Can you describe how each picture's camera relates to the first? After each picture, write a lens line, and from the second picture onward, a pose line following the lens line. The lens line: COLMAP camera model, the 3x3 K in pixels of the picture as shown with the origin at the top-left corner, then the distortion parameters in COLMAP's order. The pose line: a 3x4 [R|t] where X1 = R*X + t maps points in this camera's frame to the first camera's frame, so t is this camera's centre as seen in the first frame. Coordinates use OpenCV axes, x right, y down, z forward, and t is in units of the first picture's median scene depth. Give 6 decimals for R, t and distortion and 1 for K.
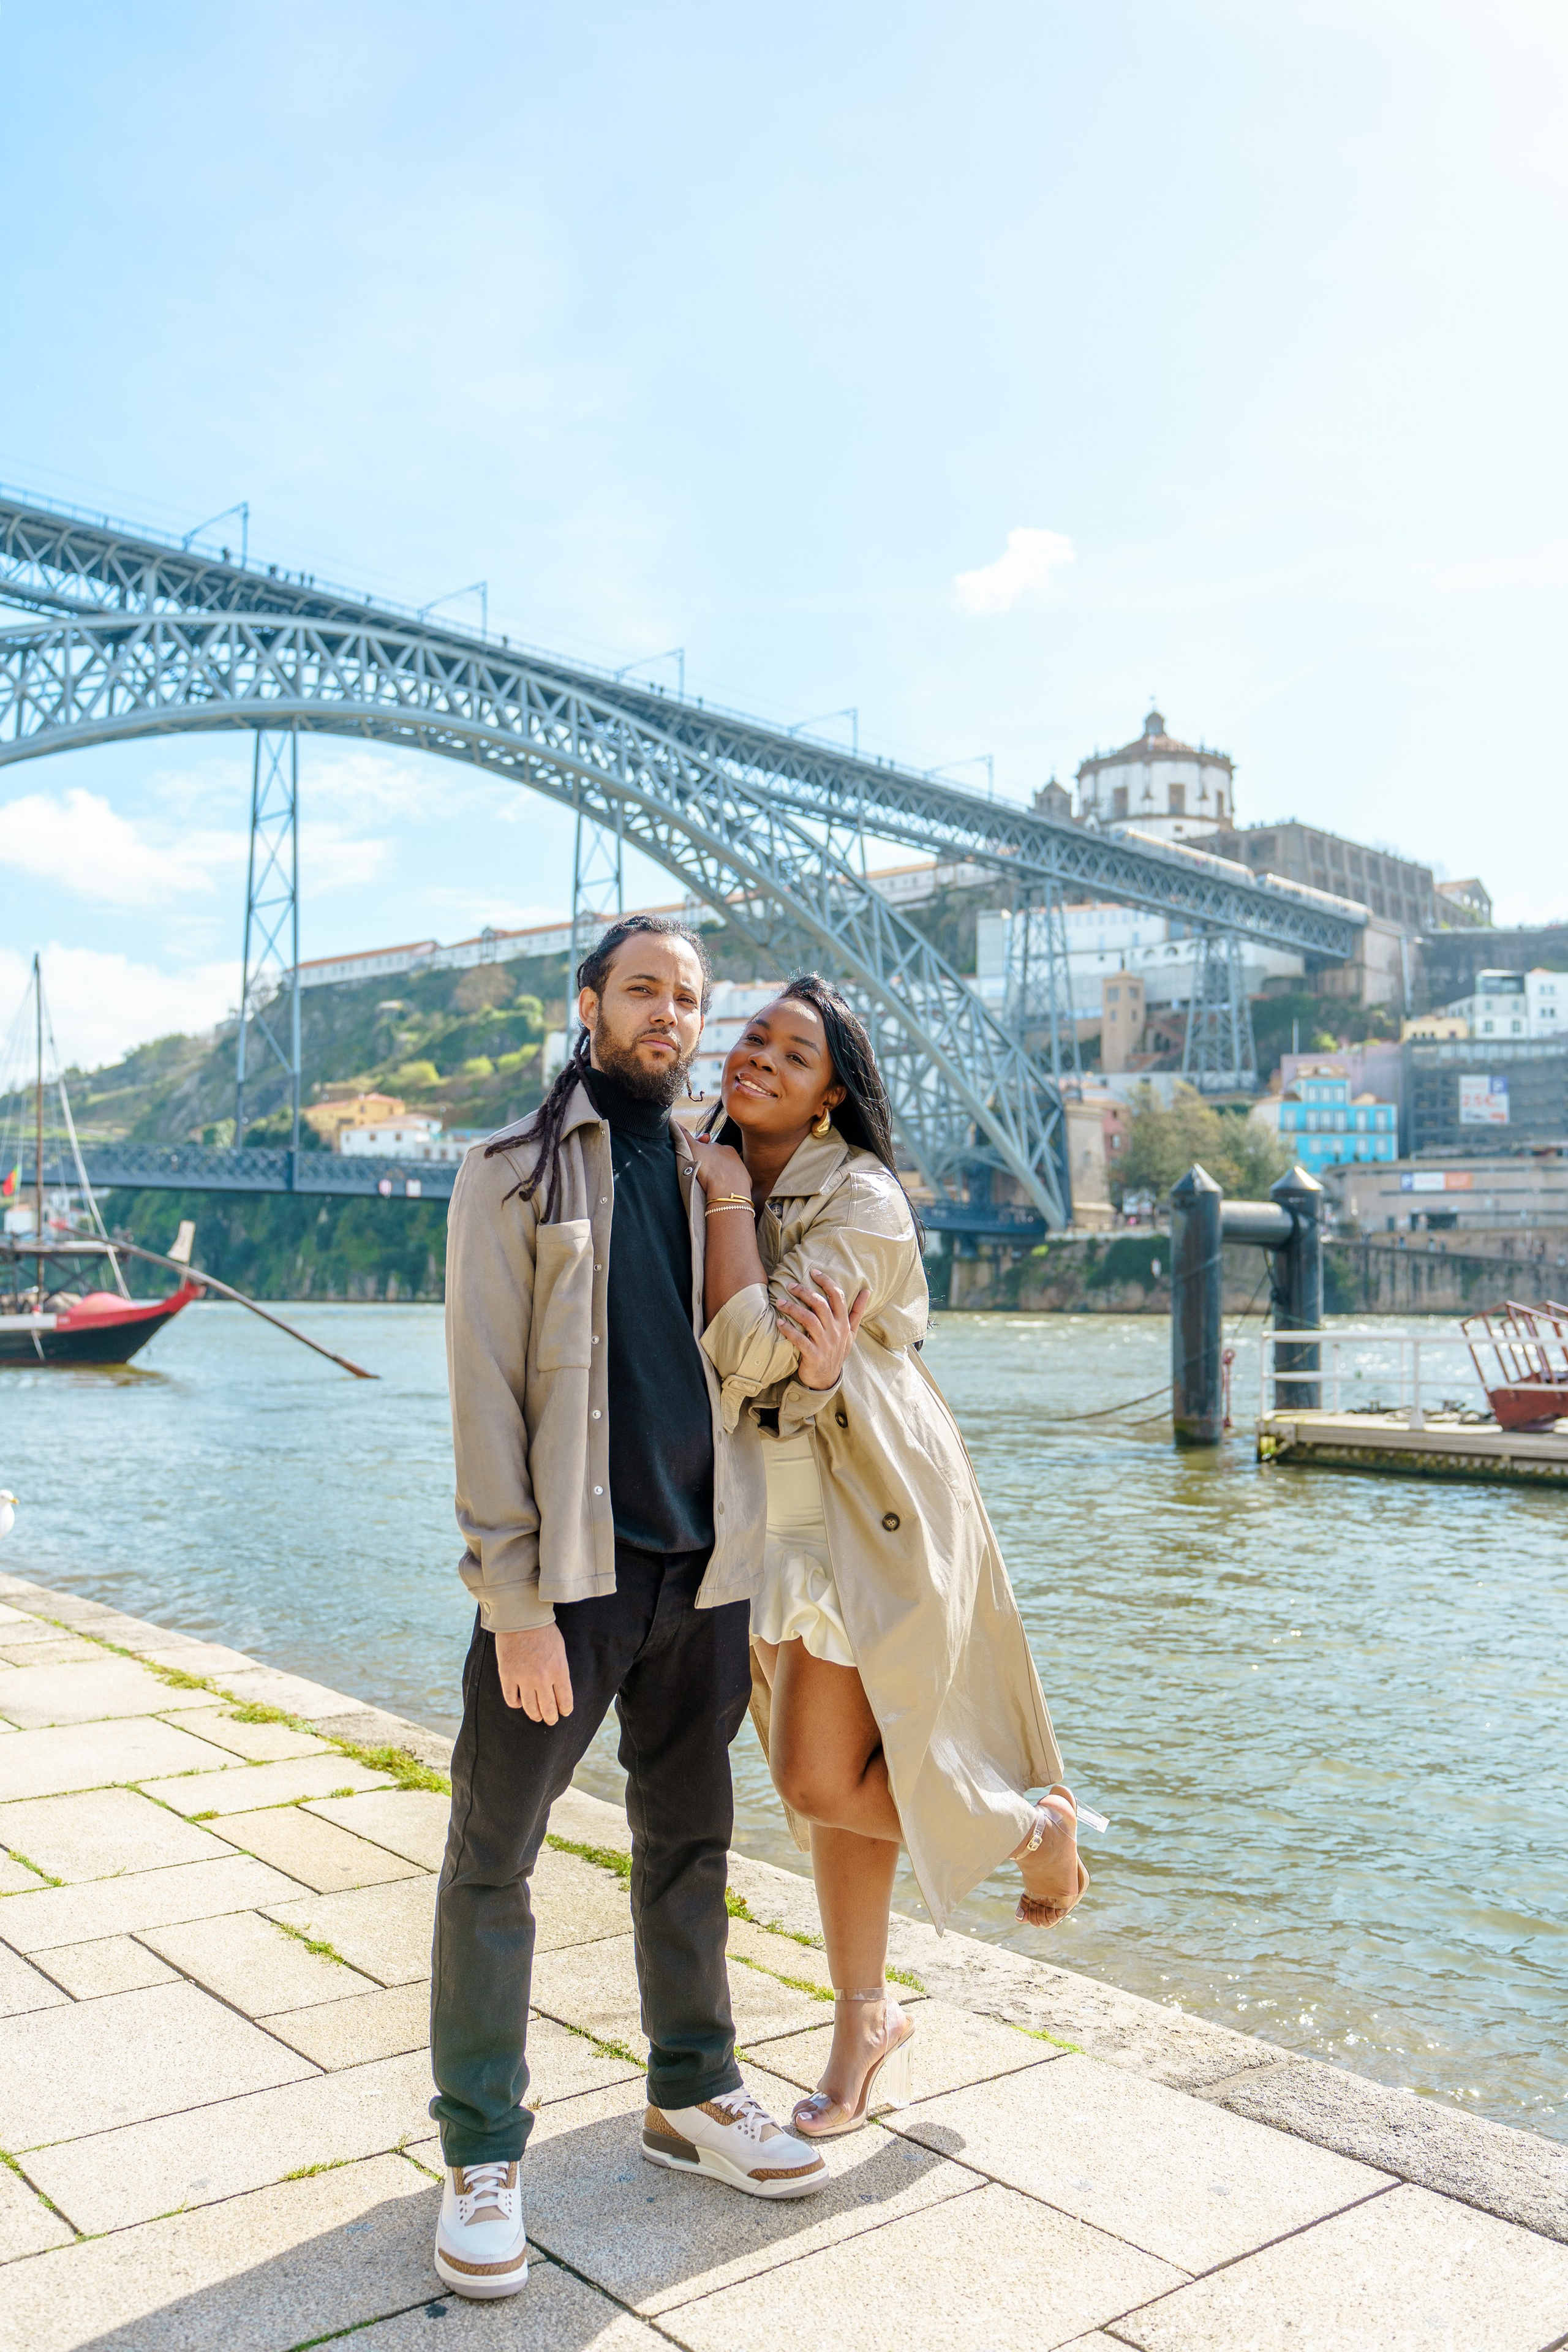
lens RADIAL K [[1903.1, 0, 794.3], [0, 1903.1, 1191.0], [0, 0, 1]] dist [-0.002640, 0.004325]
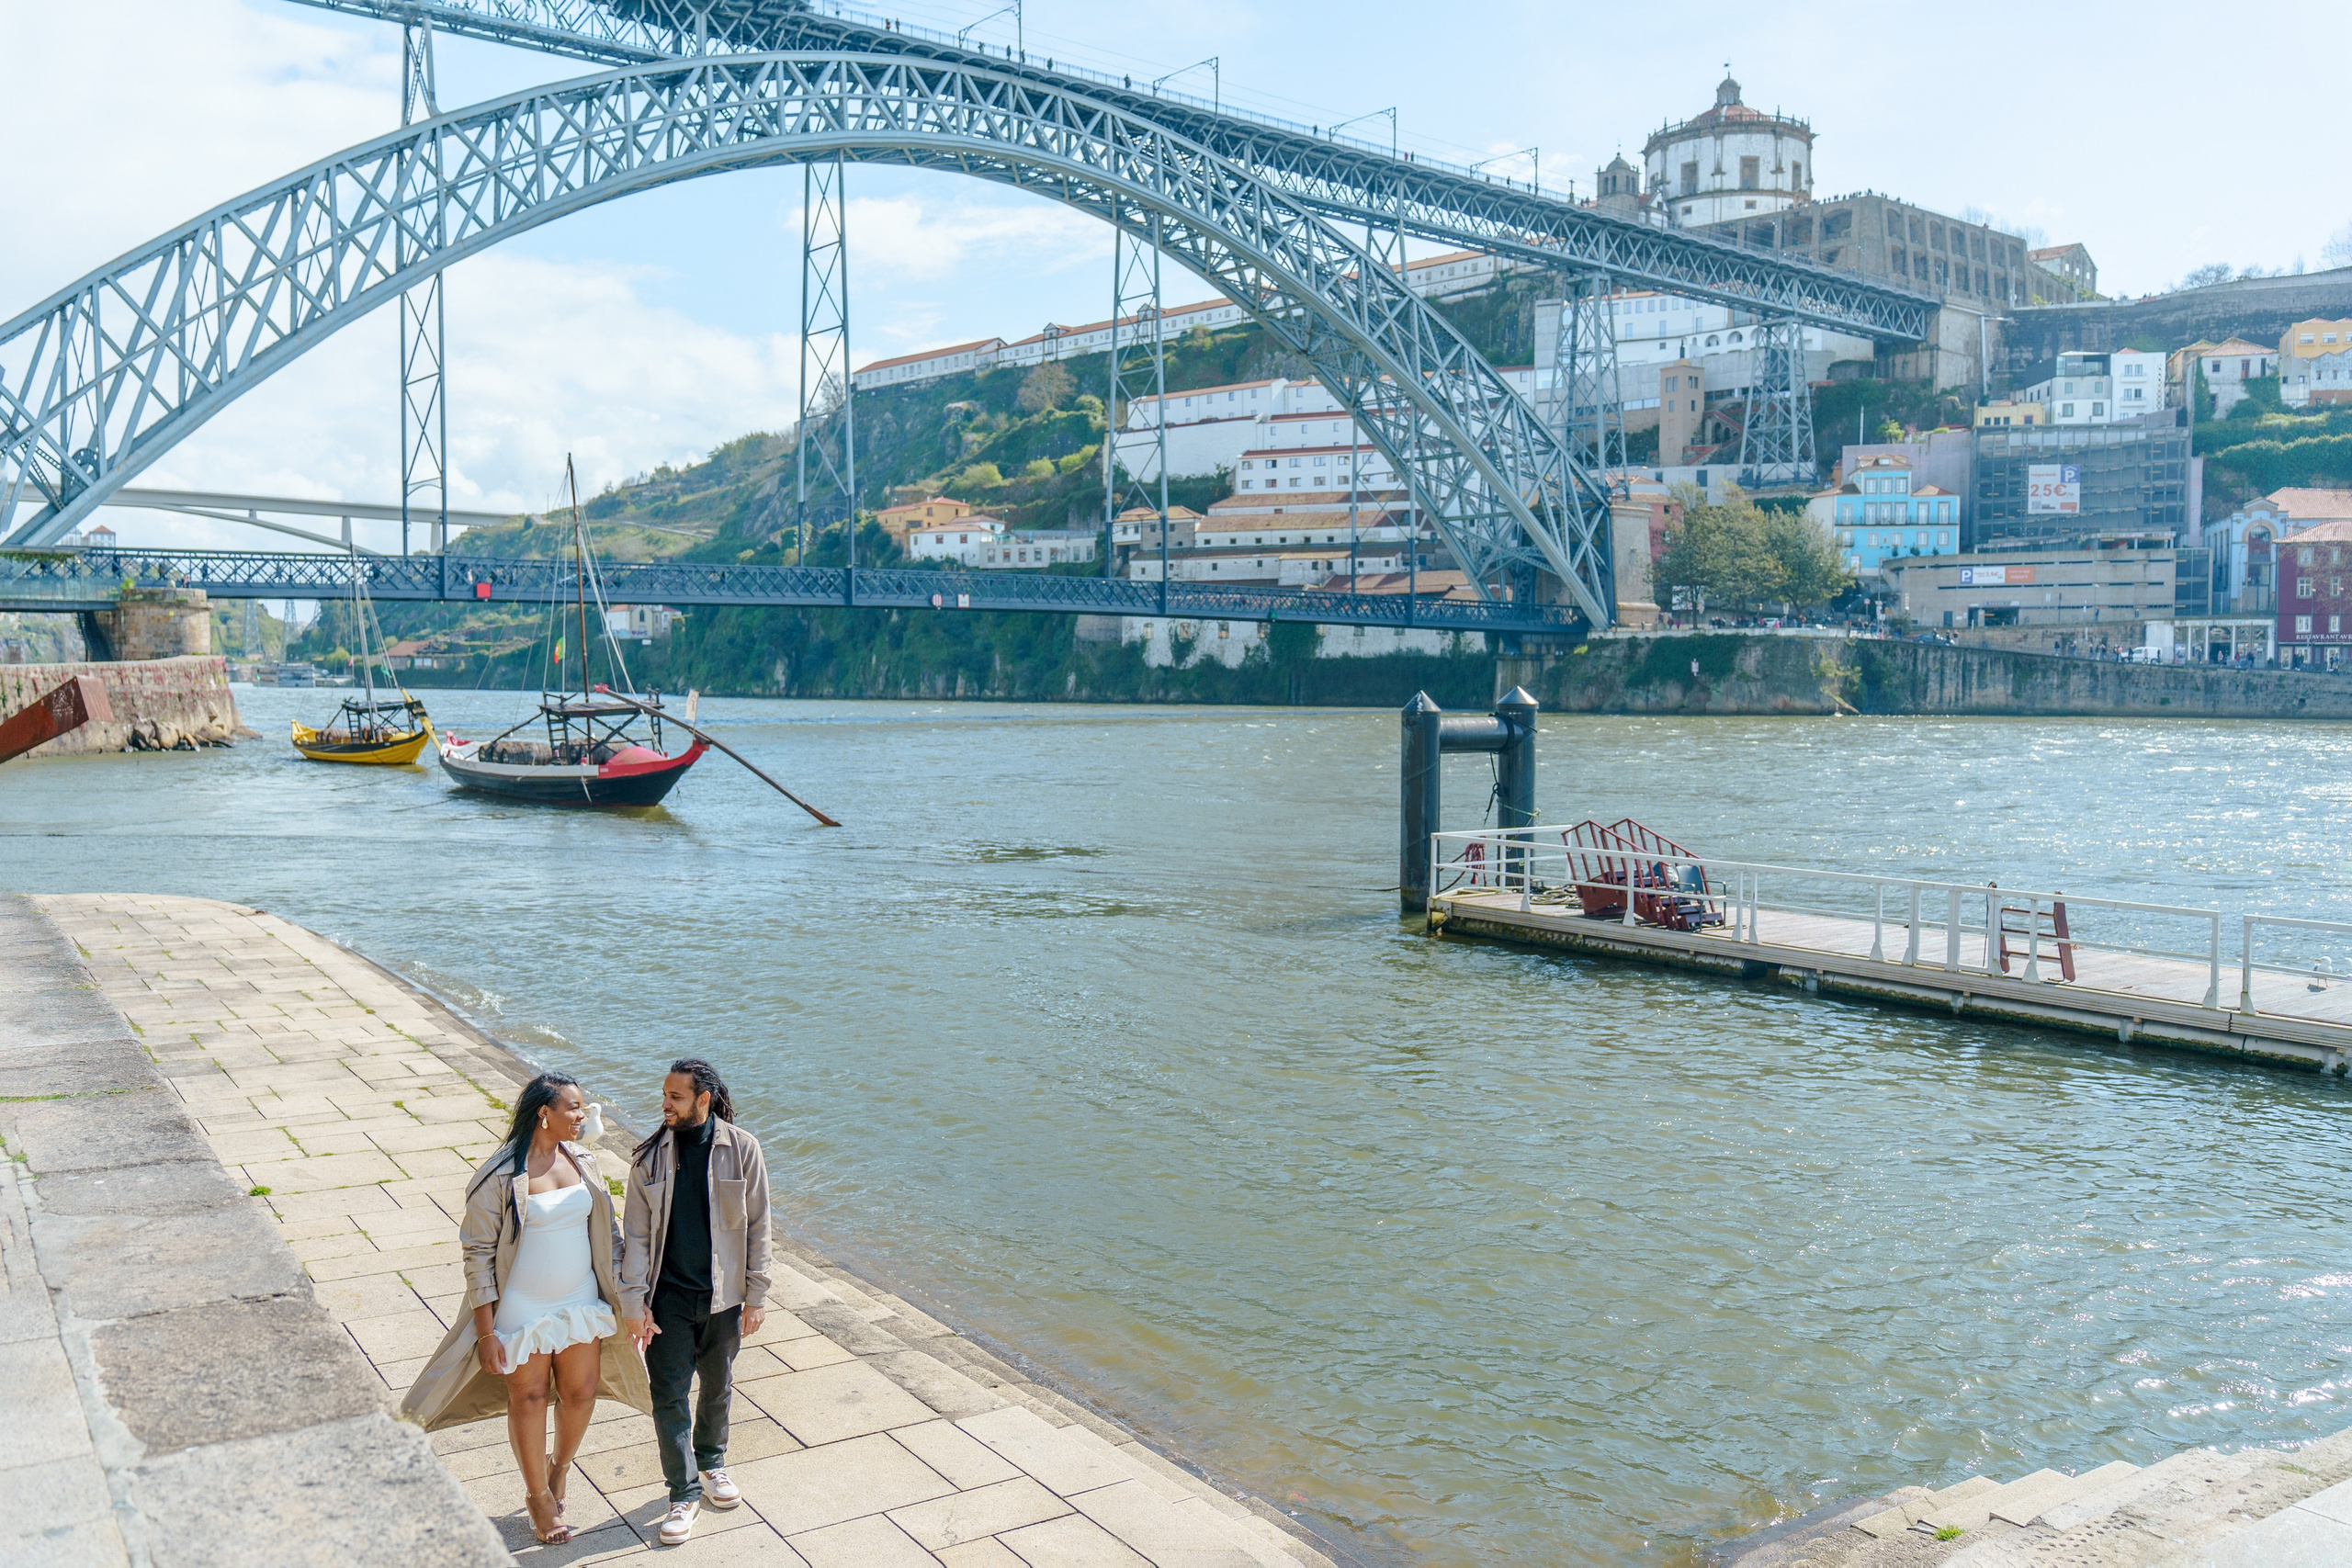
lens RADIAL K [[1902.9, 0, 1140.8], [0, 1902.9, 771.4], [0, 0, 1]] dist [-0.002640, 0.004325]
pose [[0.992485, 0.000194, -0.122363, 0.019819], [0.012388, 0.994702, 0.102055, -0.010098], [0.121735, -0.102804, 0.987224, -0.030803]]
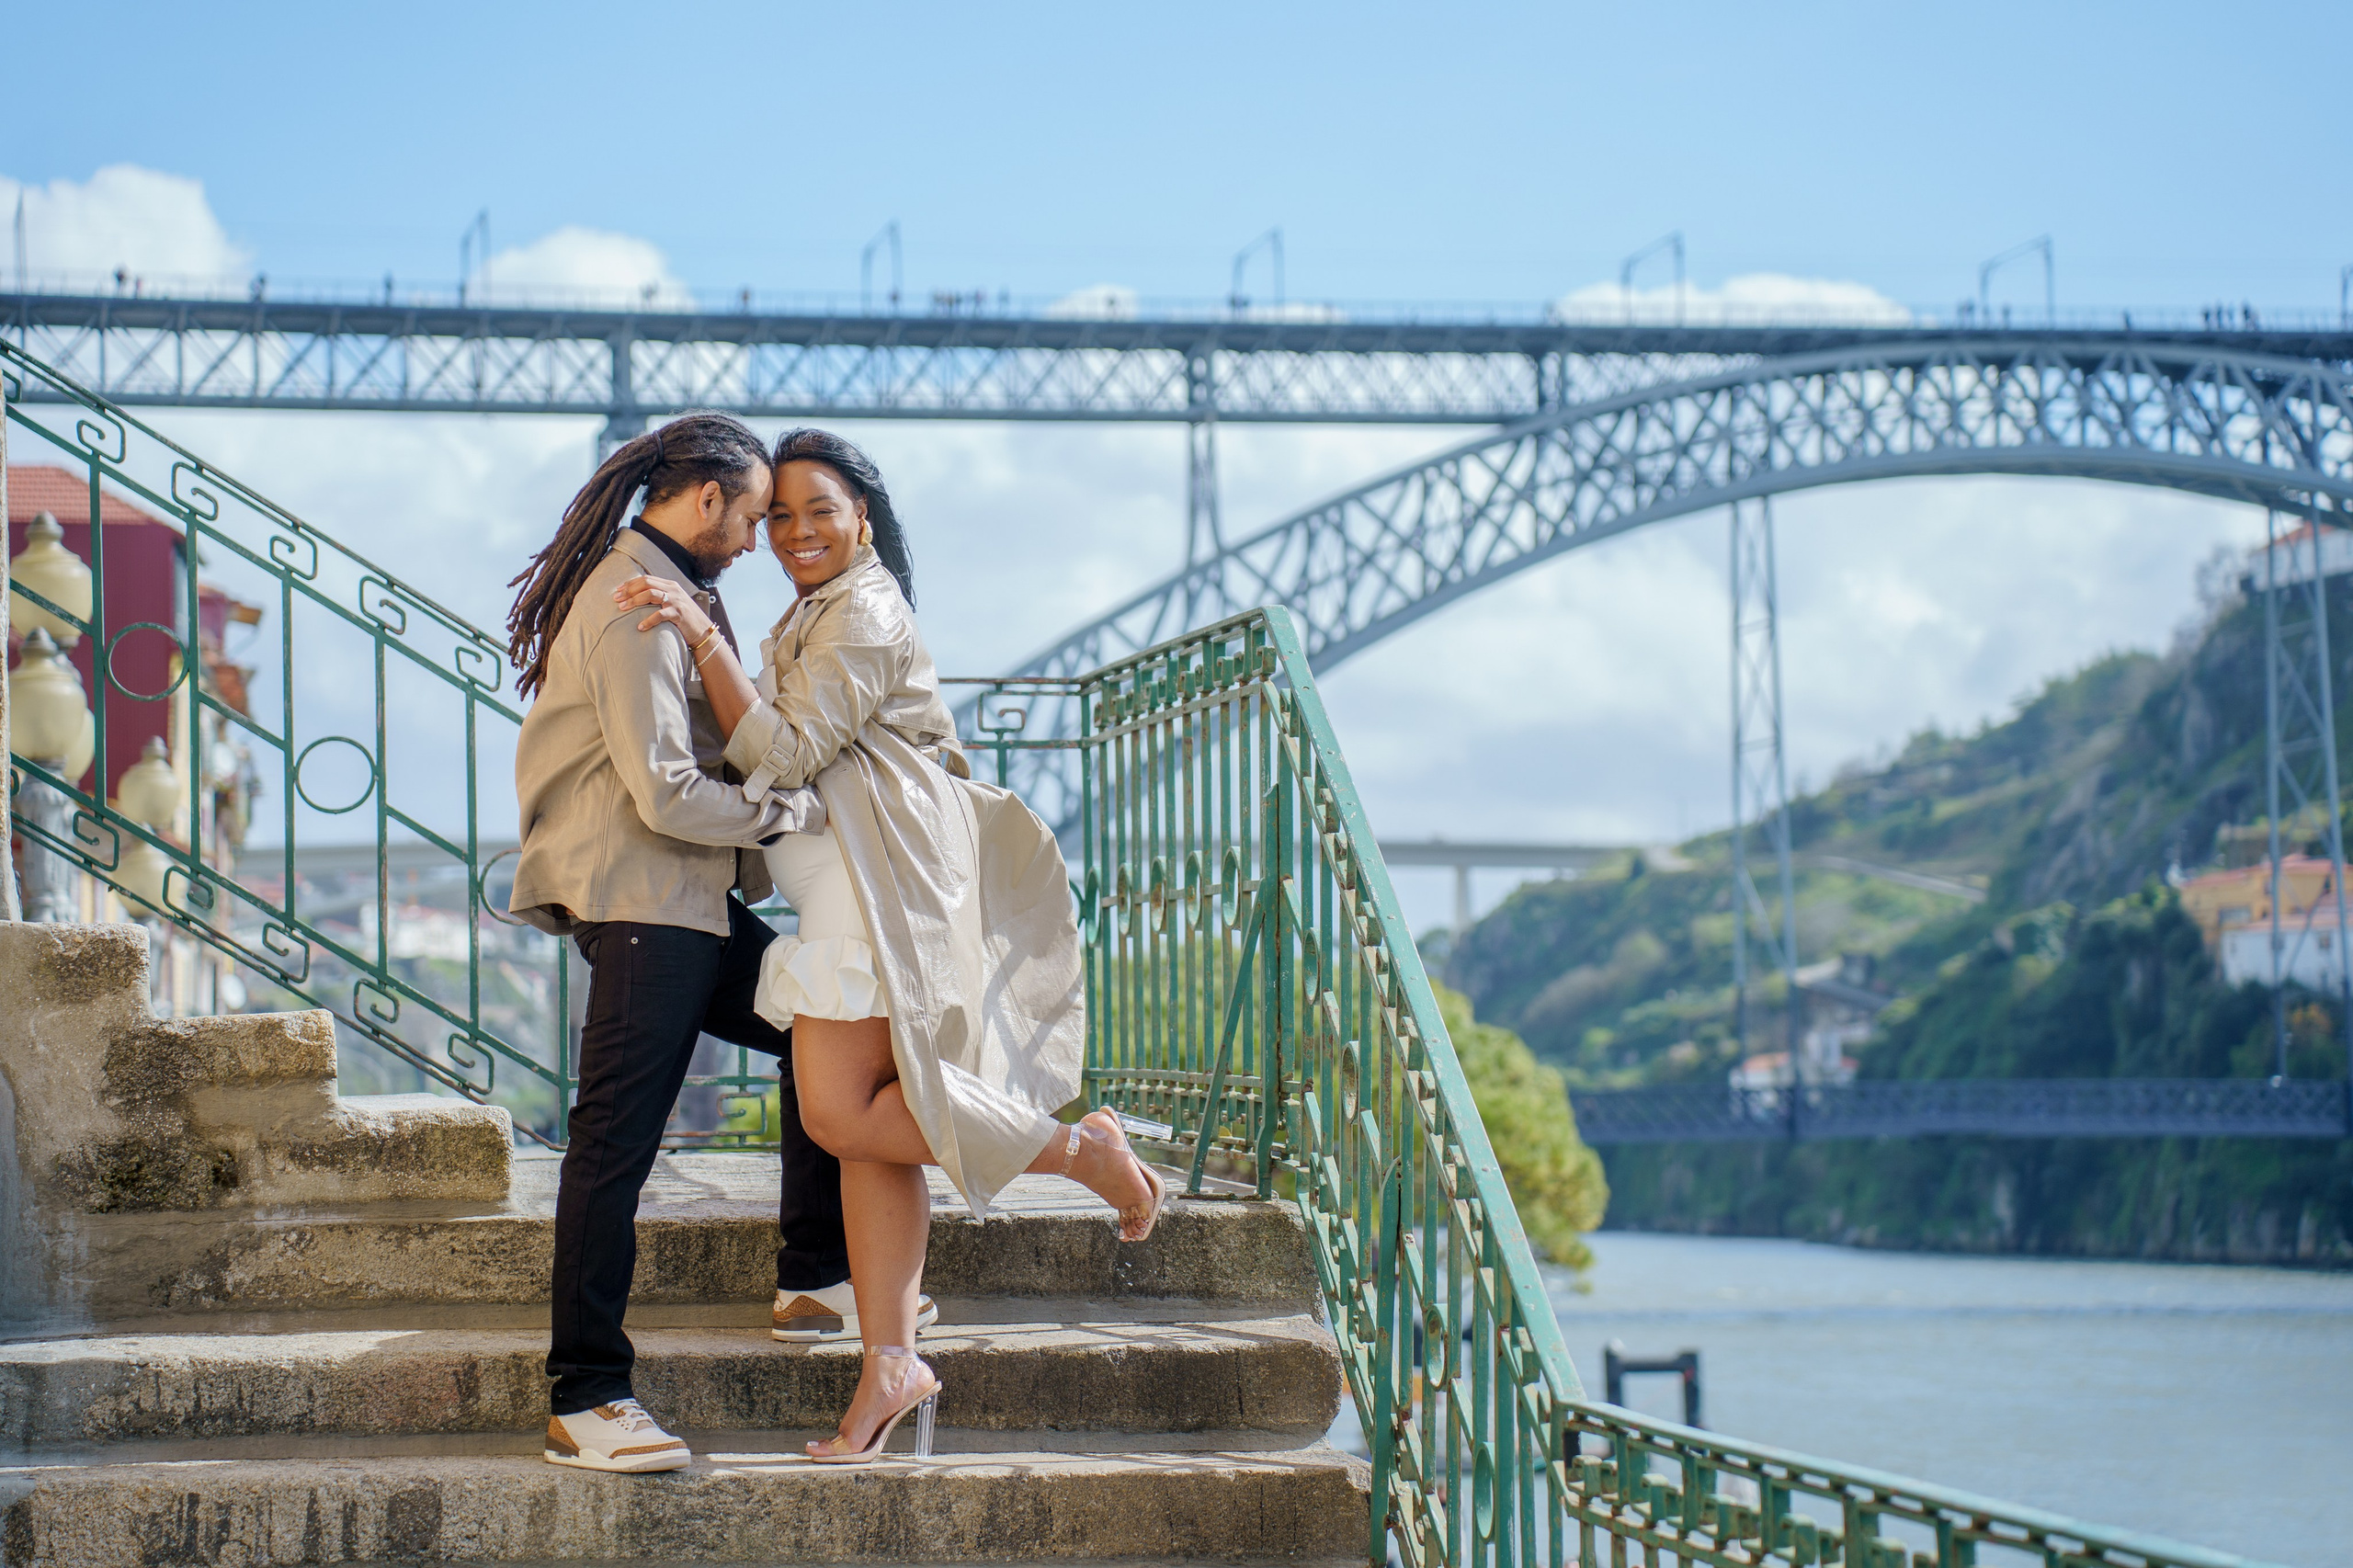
lens RADIAL K [[4948.1, 0, 1169.7], [0, 4948.1, 674.8], [0, 0, 1]] dist [0.678347, -0.092600]
pose [[0.848737, -0.079344, -0.522830, 0.387239], [0.057018, 0.996647, -0.058689, -0.053844], [0.525733, 0.020001, 0.850414, -0.544718]]
